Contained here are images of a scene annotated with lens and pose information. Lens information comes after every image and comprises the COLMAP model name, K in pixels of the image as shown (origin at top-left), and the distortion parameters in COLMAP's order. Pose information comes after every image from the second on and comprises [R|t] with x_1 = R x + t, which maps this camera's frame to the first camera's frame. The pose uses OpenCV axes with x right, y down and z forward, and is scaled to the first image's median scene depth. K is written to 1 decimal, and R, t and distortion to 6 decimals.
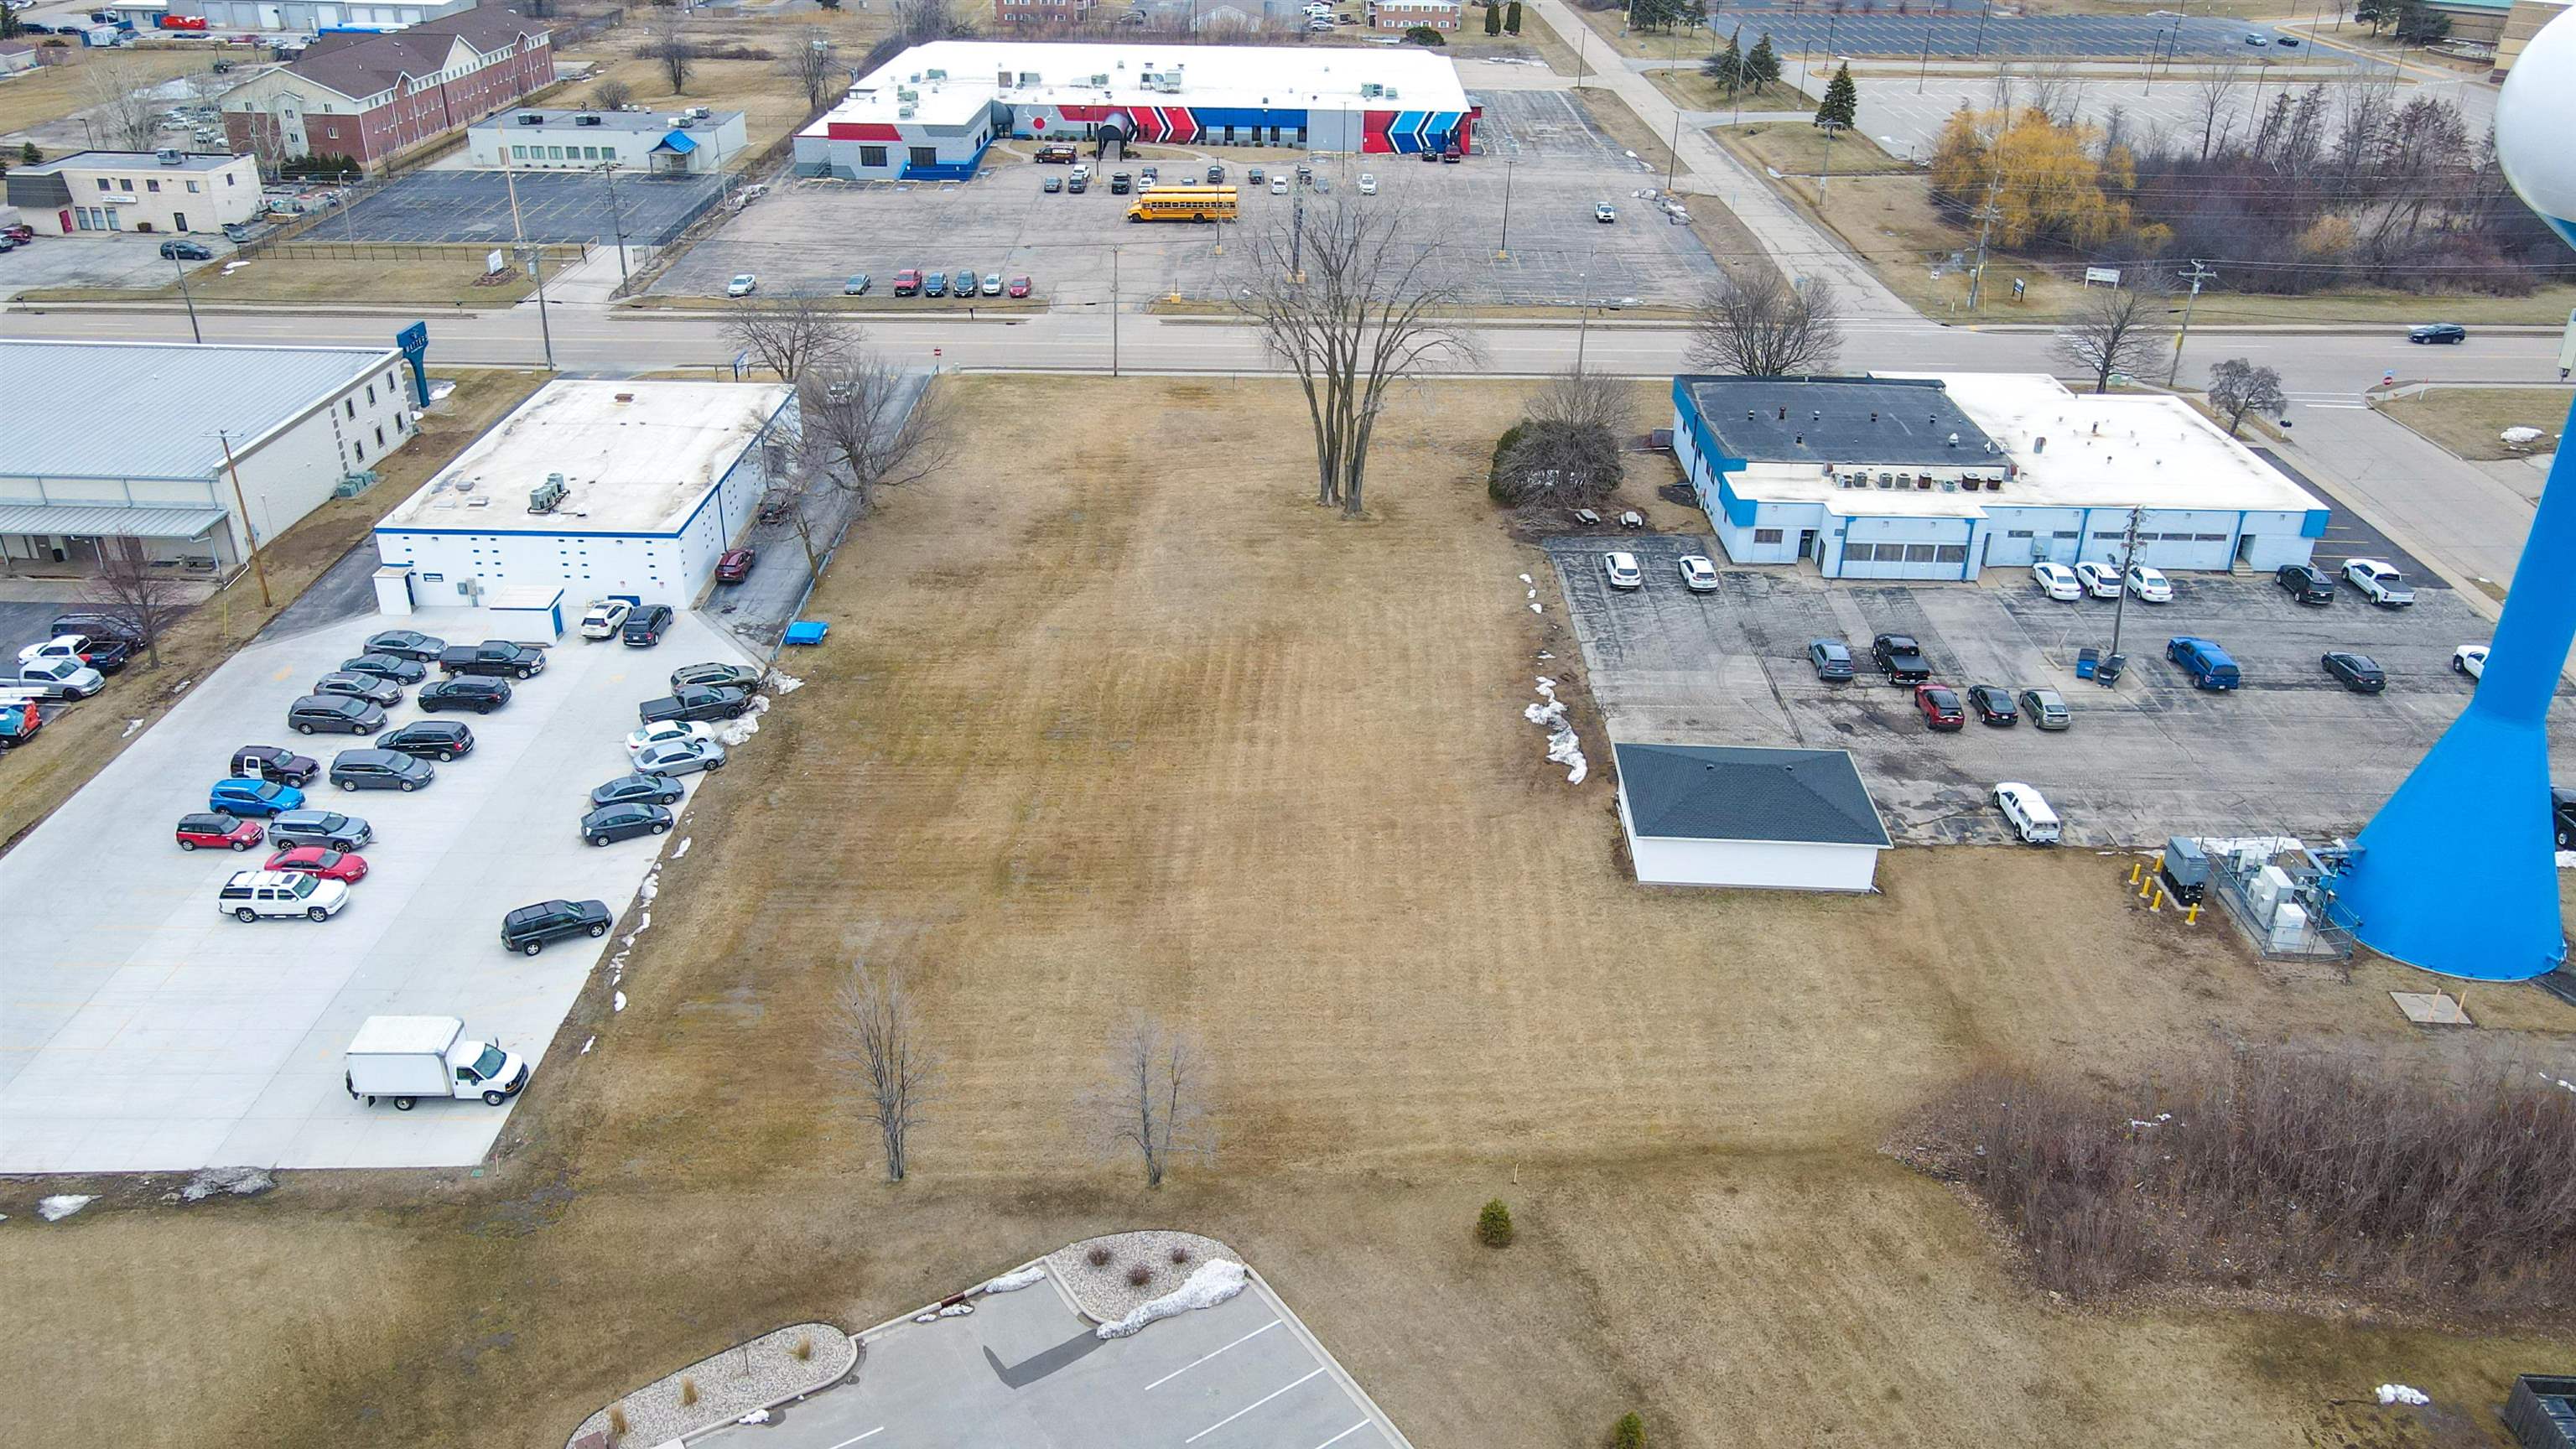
lens RADIAL K [[1904.3, 0, 1288.0], [0, 1904.3, 724.5], [0, 0, 1]] dist [-0.005730, 0.042065]
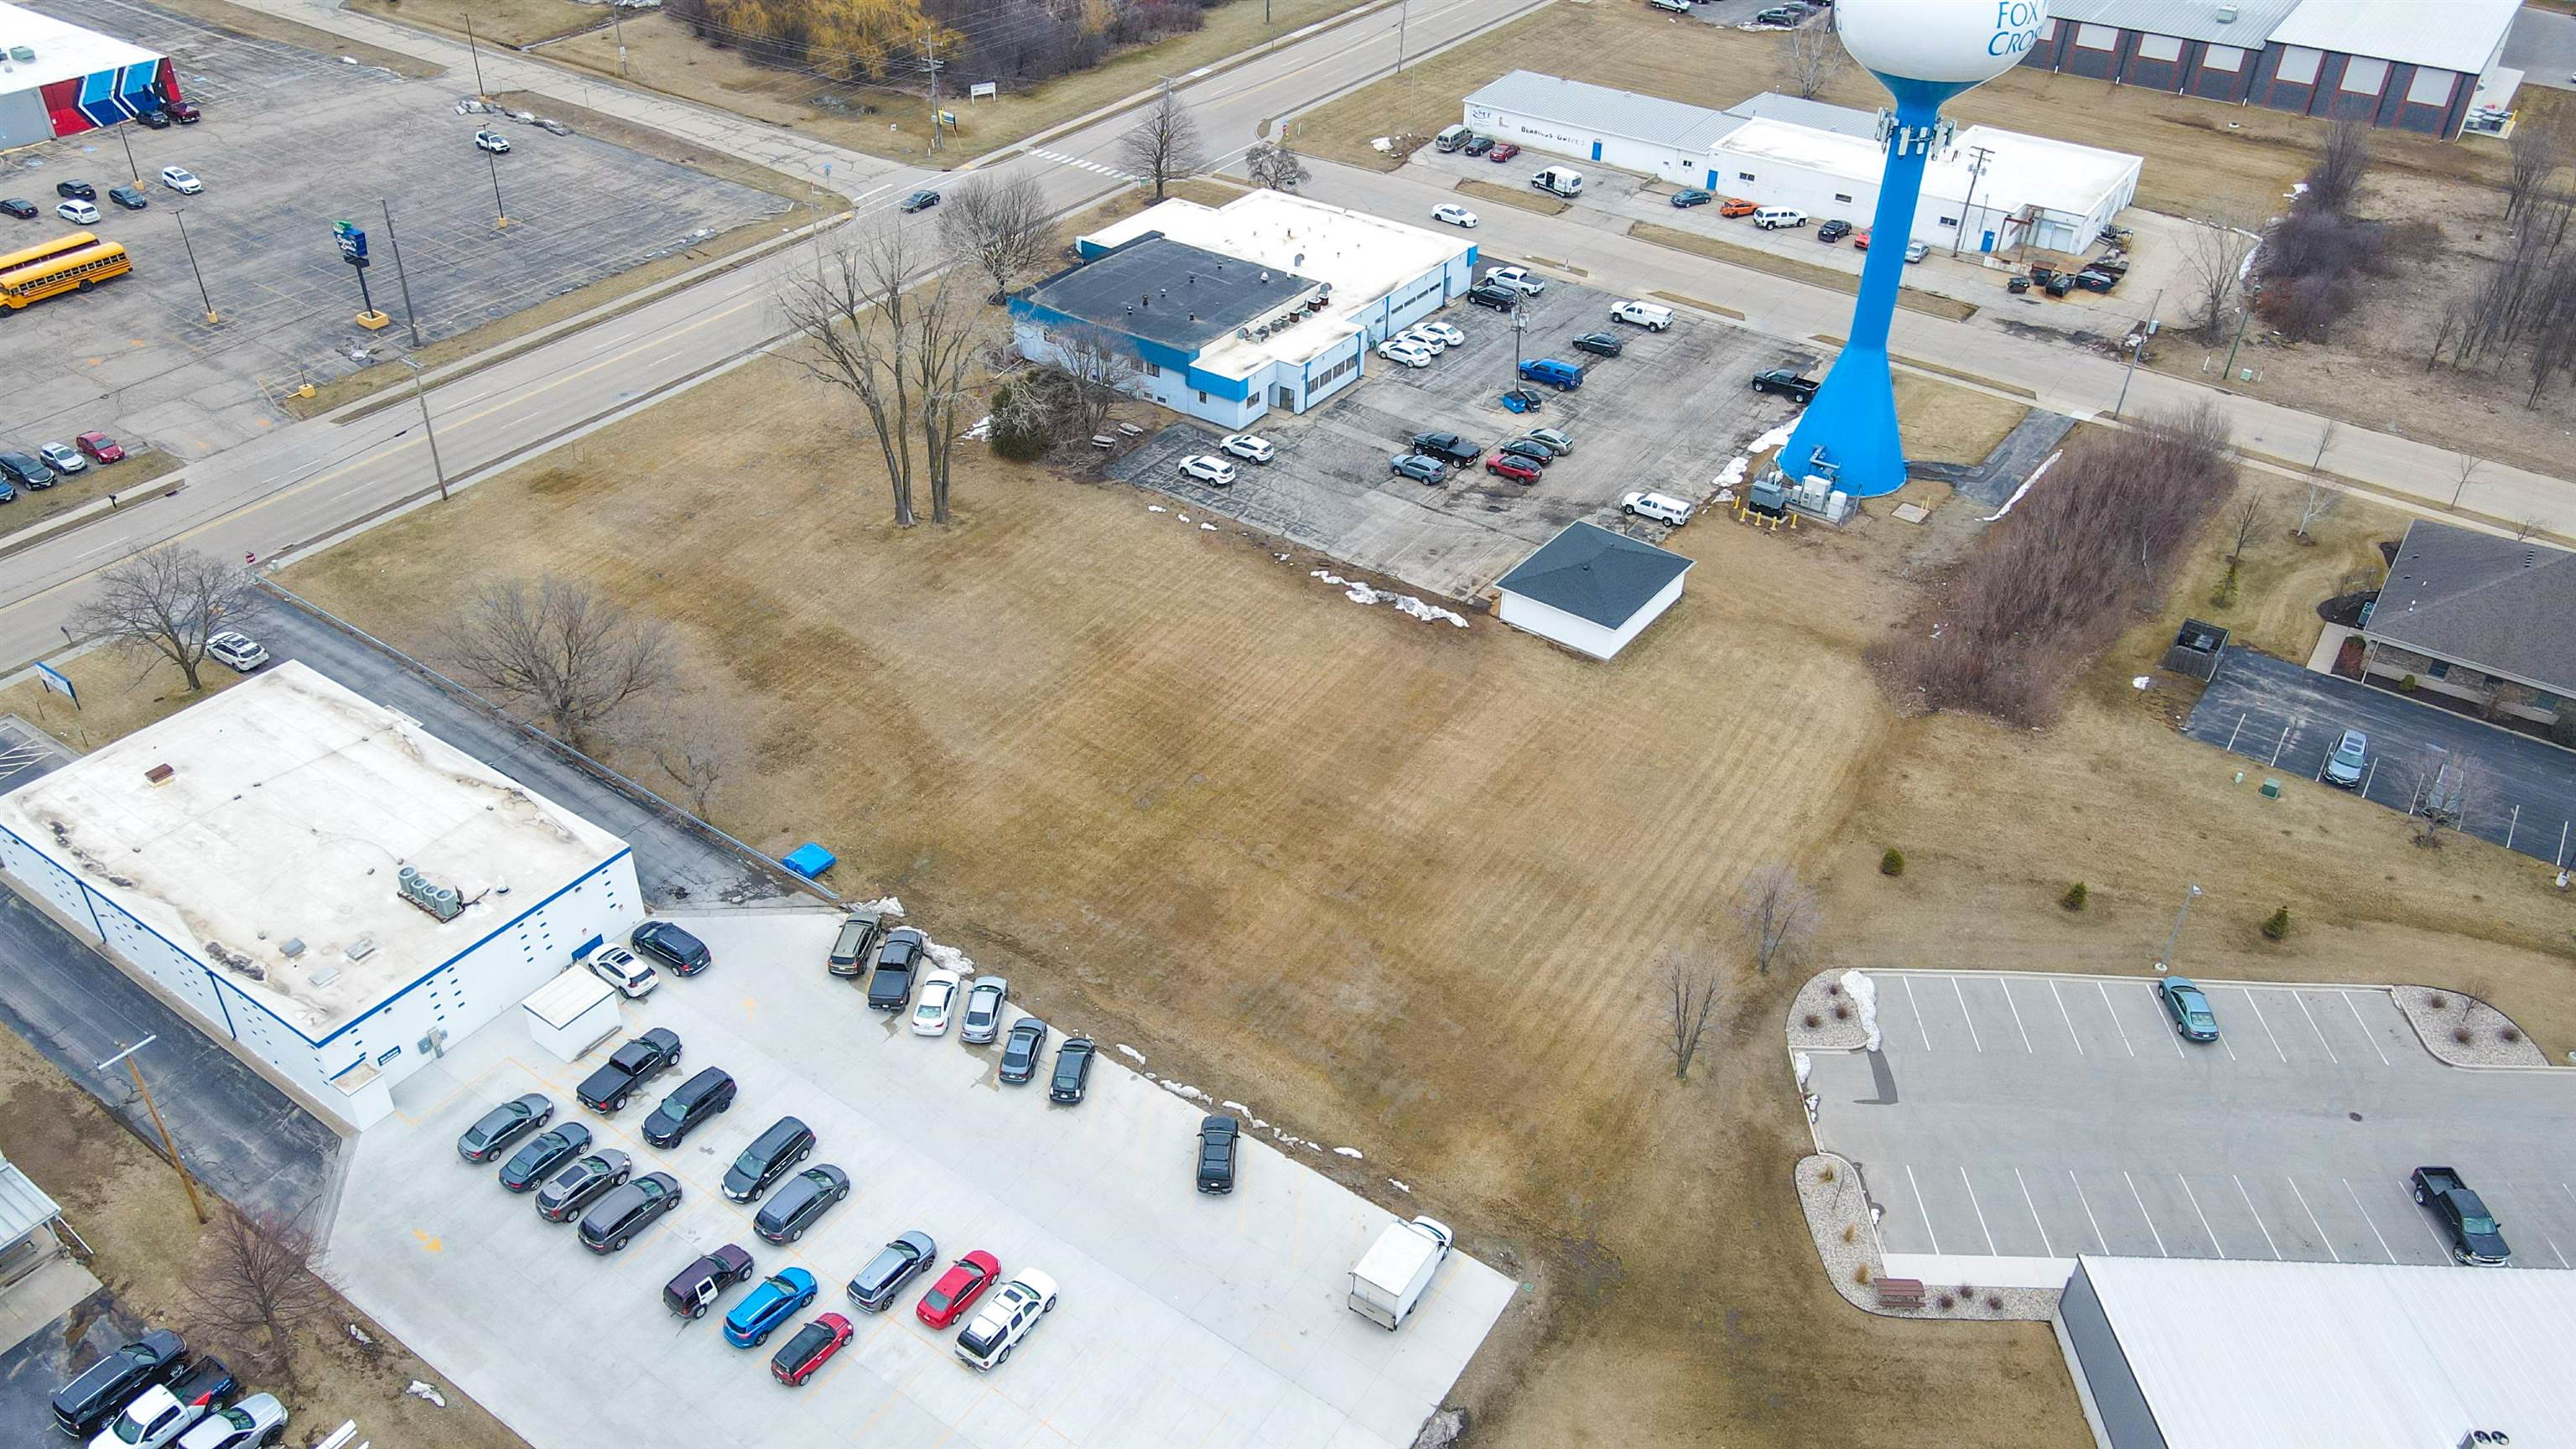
lens RADIAL K [[1904.3, 0, 1288.0], [0, 1904.3, 724.5], [0, 0, 1]] dist [-0.005730, 0.042065]
pose [[0.557014, -0.476753, 0.680030, -0.711343], [0.363082, 0.876214, 0.316892, -0.312504], [-0.746931, 0.070394, 0.661165, 0.185314]]
